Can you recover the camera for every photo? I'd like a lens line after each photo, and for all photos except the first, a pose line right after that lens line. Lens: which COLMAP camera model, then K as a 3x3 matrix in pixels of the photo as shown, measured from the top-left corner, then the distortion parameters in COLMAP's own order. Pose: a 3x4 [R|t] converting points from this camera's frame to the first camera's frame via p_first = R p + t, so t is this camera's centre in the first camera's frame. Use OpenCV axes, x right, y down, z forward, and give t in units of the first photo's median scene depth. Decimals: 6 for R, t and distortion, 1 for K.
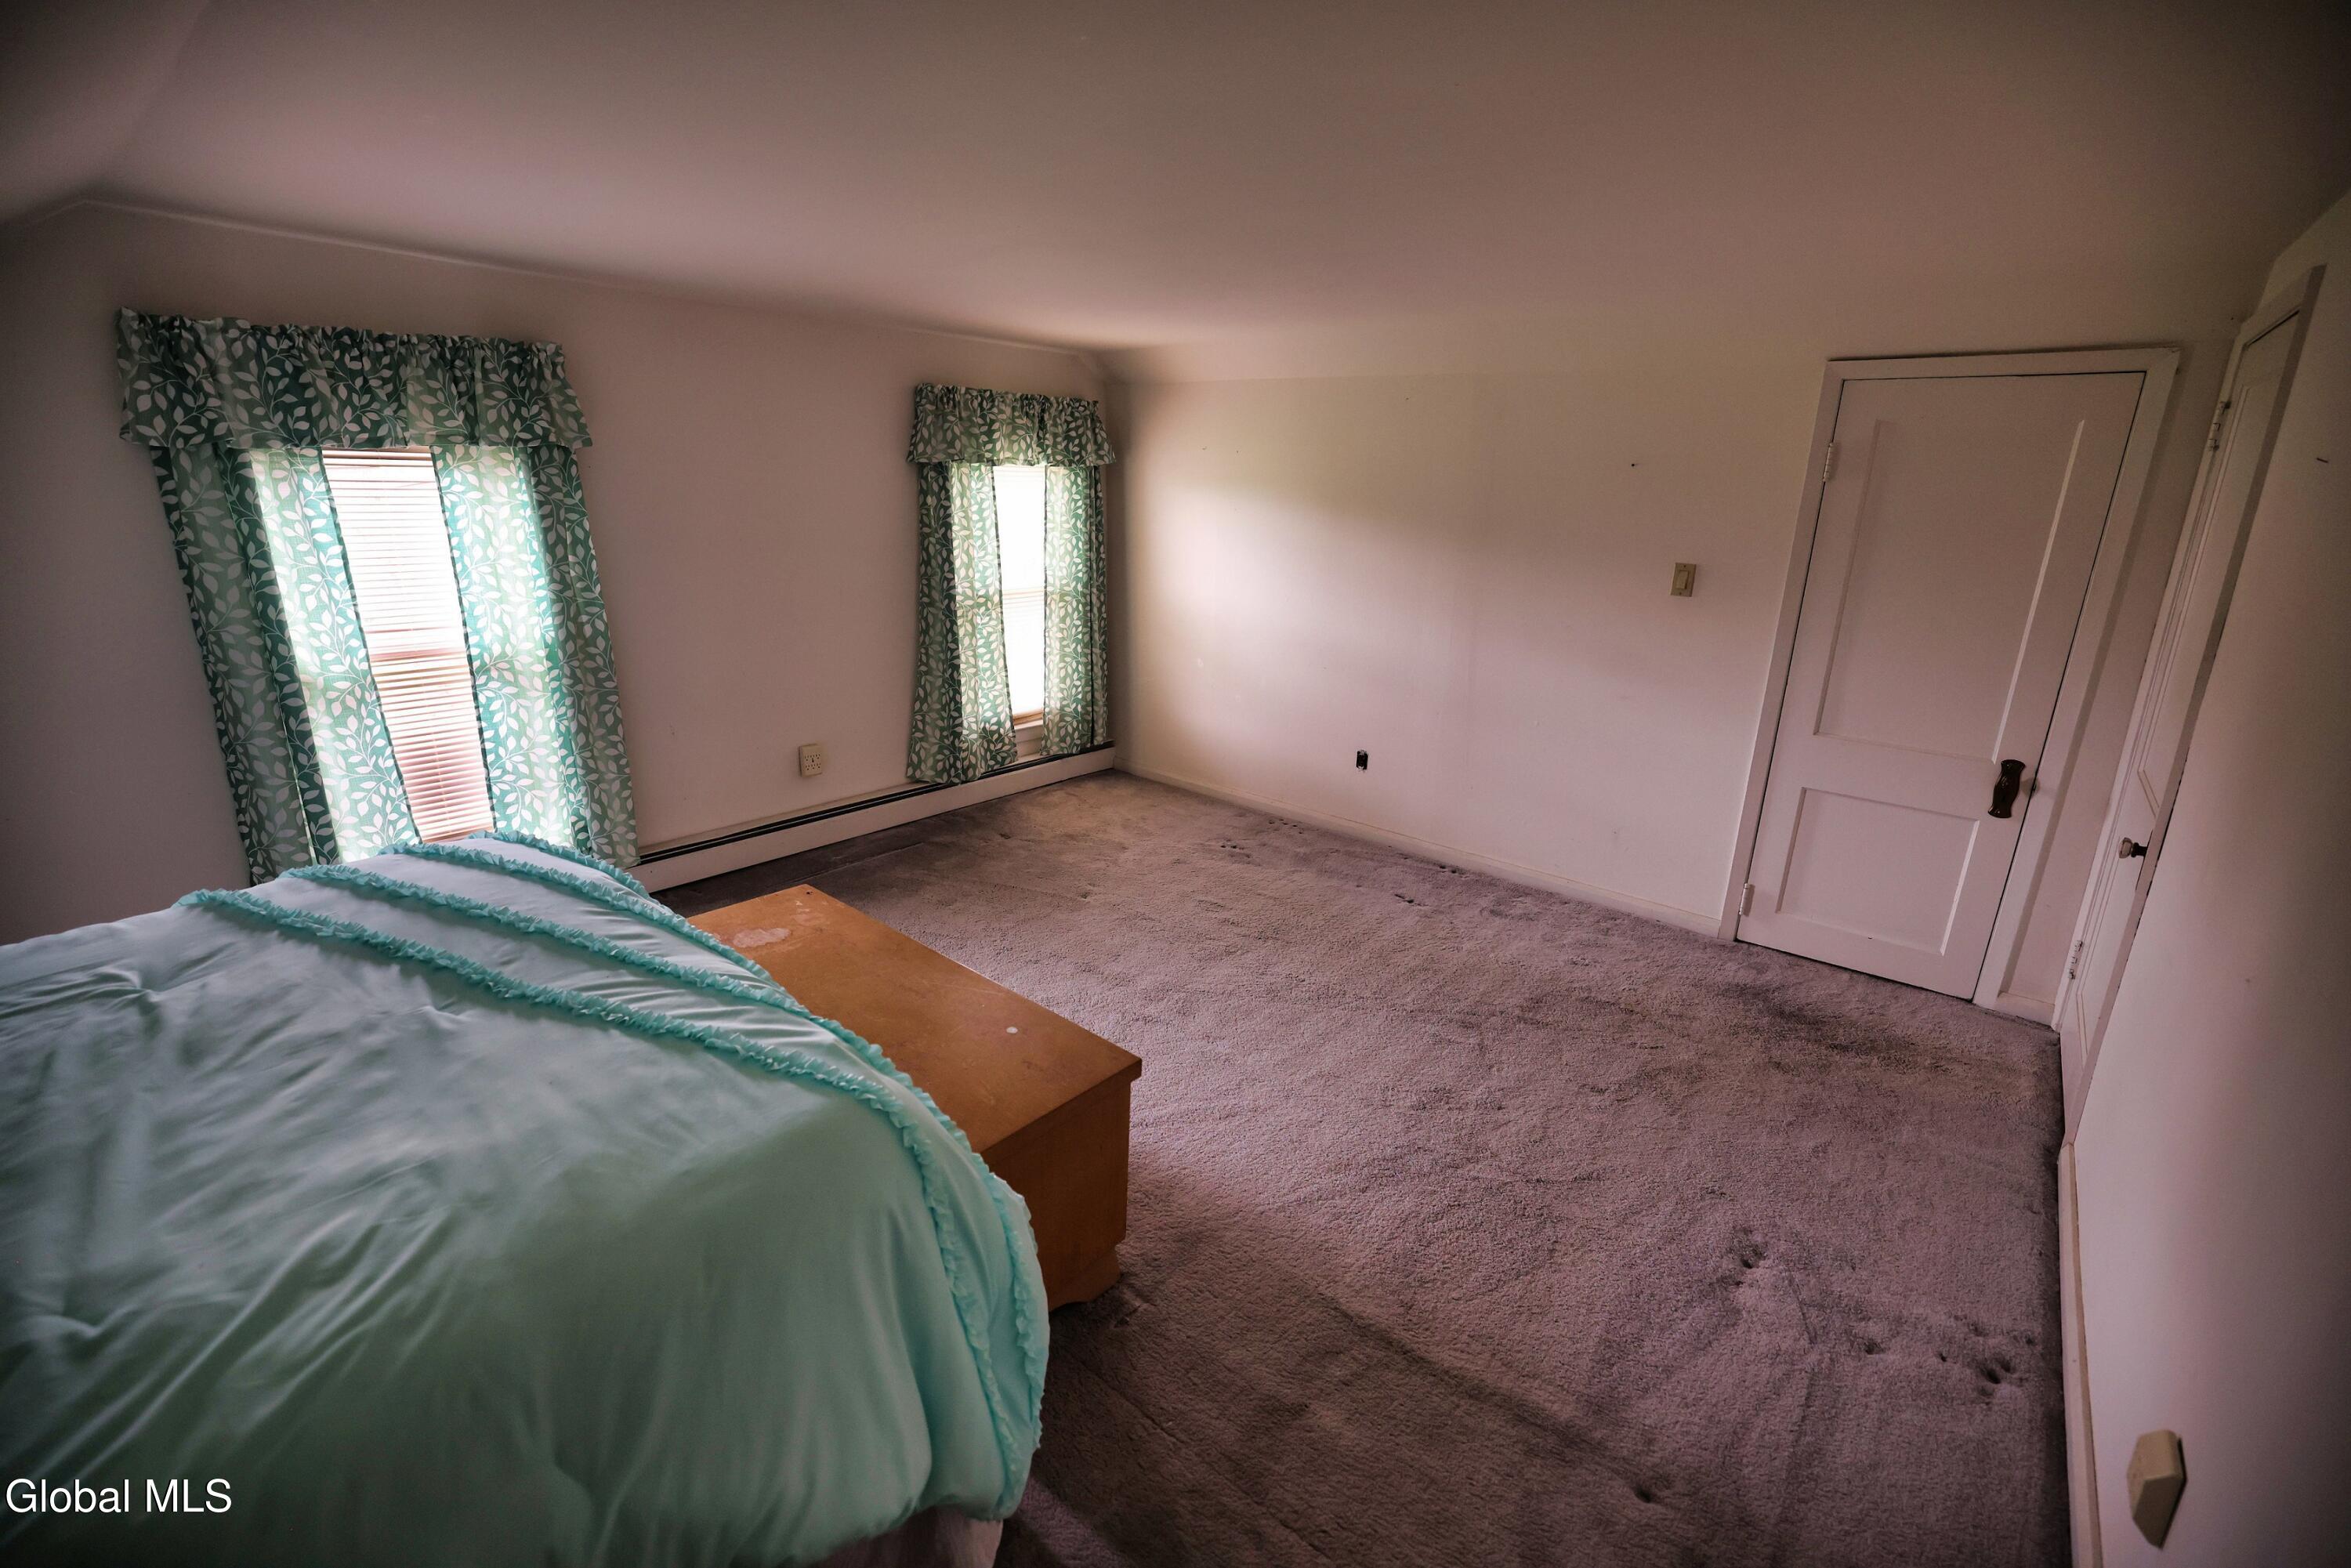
lens RADIAL K [[1001.7, 0, 1176.1], [0, 1001.7, 784.9], [0, 0, 1]] dist [-0.038043, 0.009153]
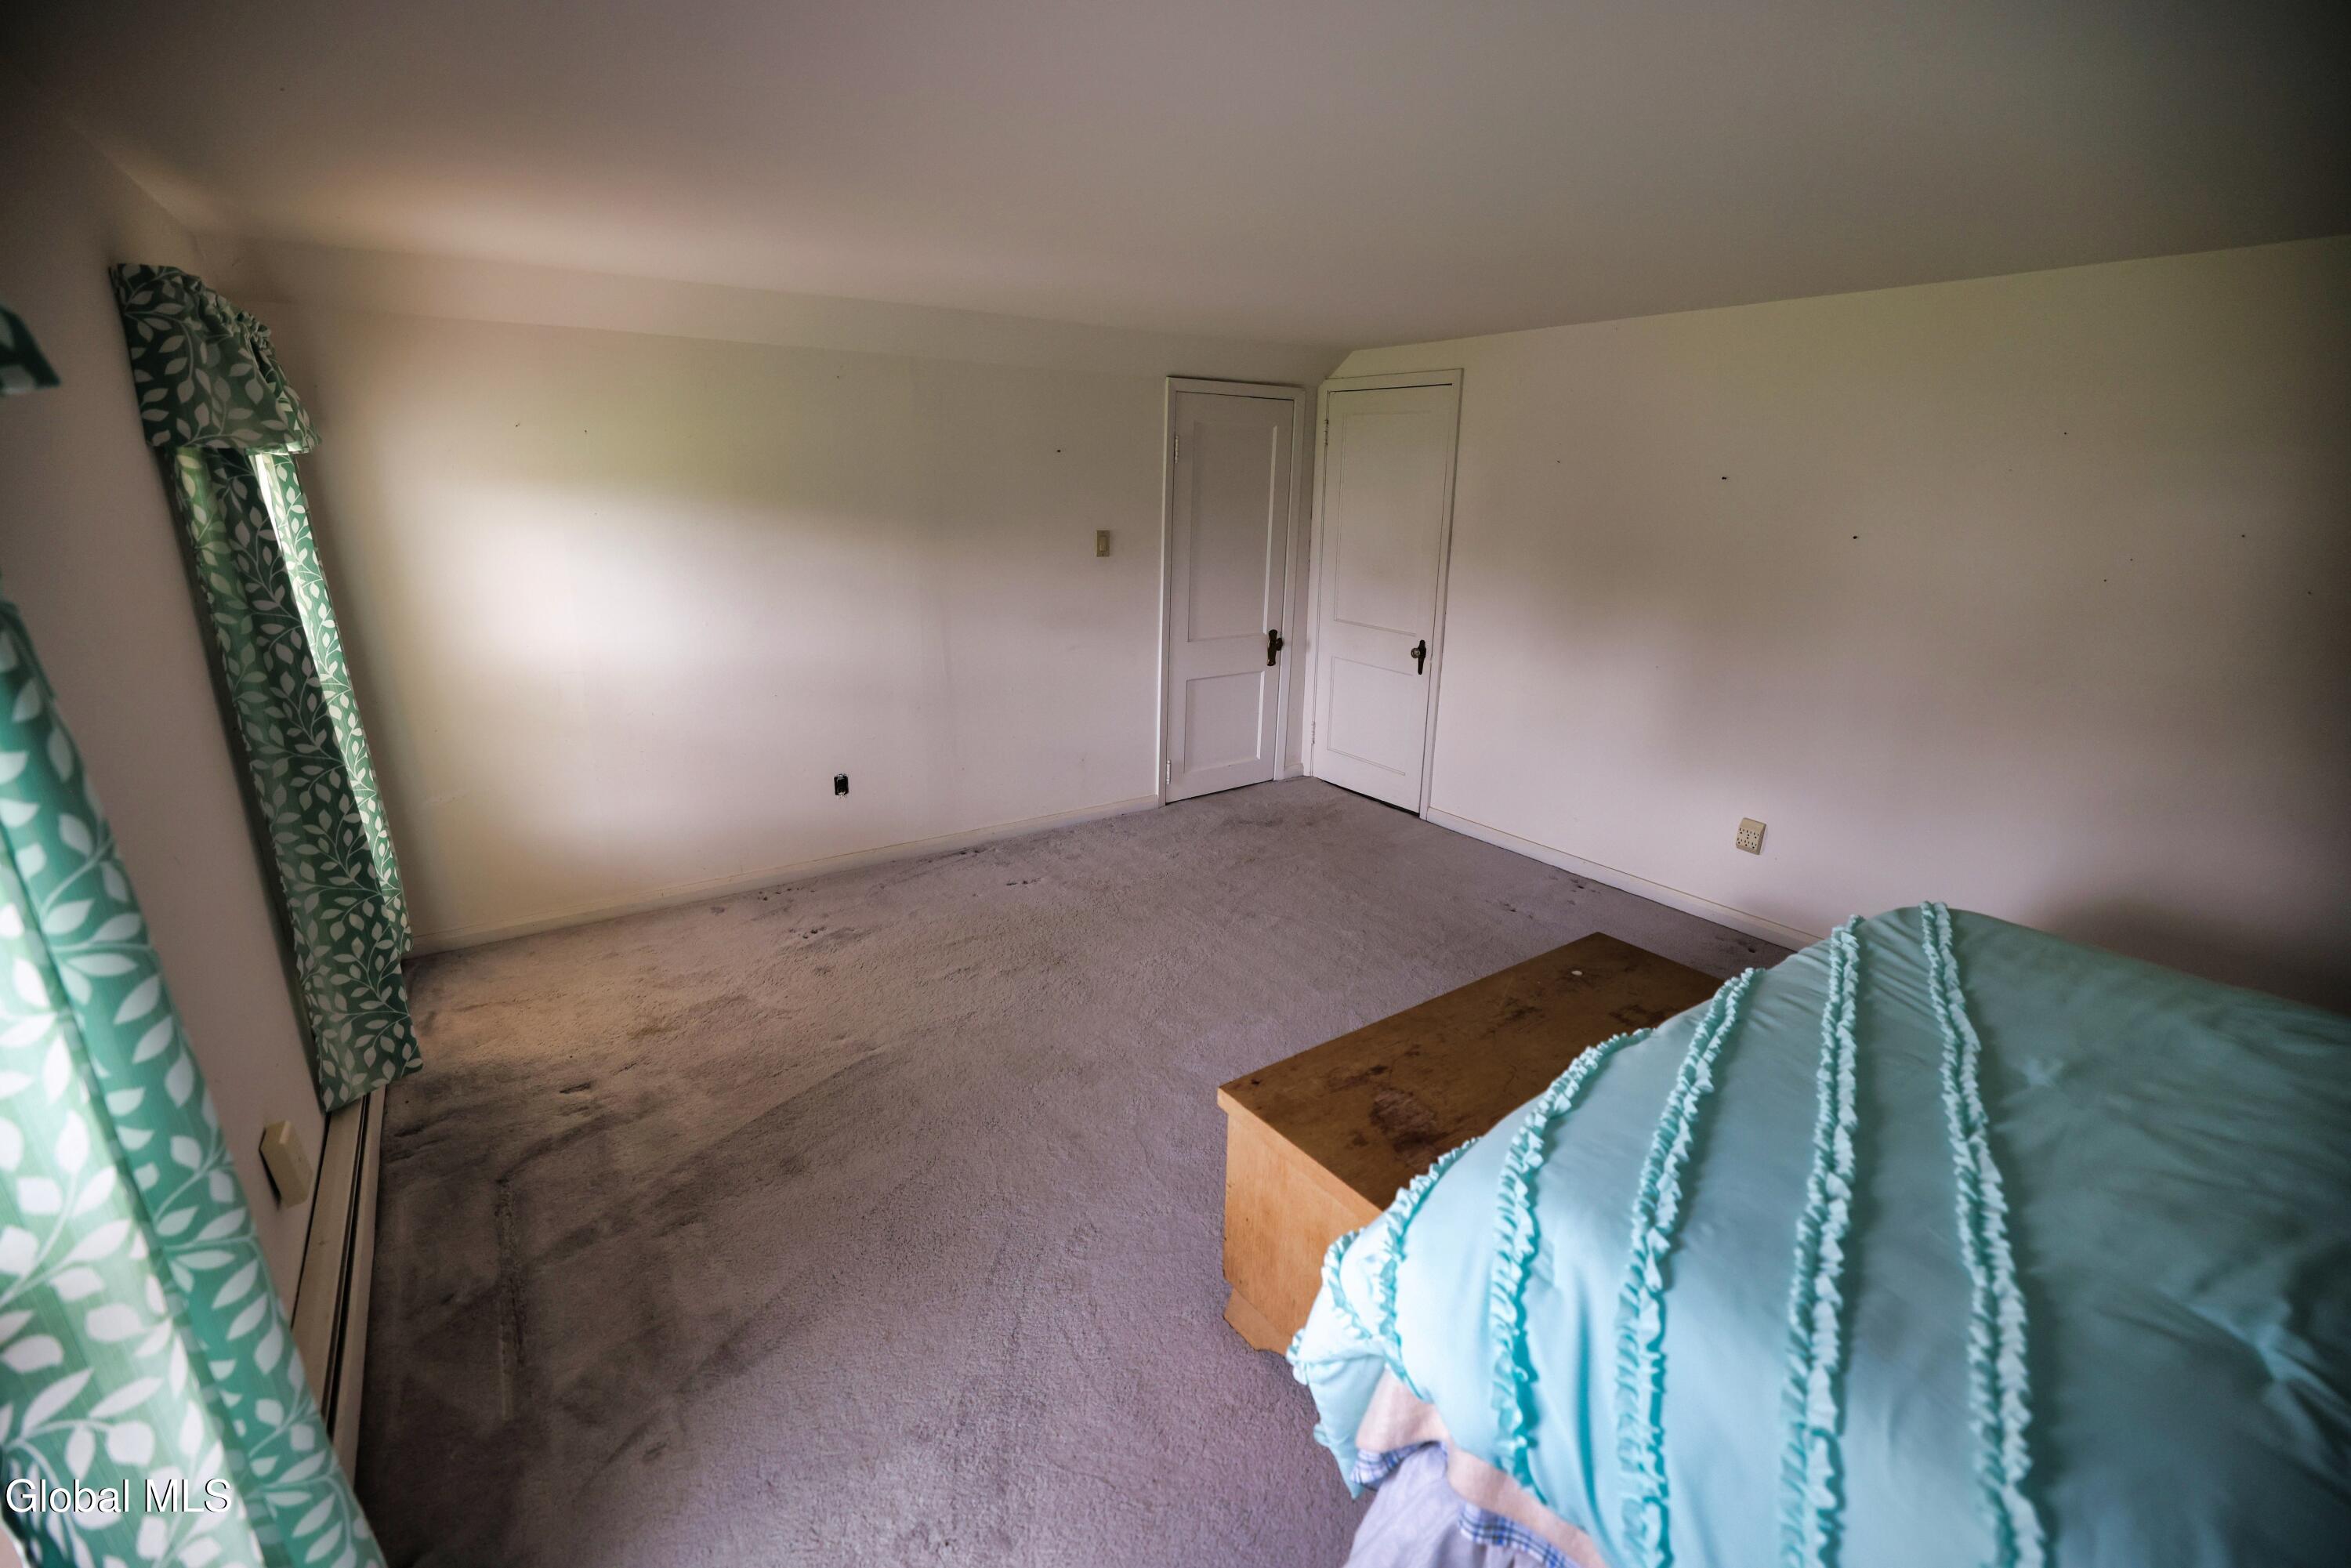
lens RADIAL K [[1001.7, 0, 1174.4], [0, 1001.7, 783.2], [0, 0, 1]] dist [-0.038043, 0.009153]
pose [[0.260001, -0.309035, 0.914820, -0.635403], [0.273053, 0.932266, 0.237324, -0.180797], [-0.926197, 0.188089, 0.326773, 0.510801]]
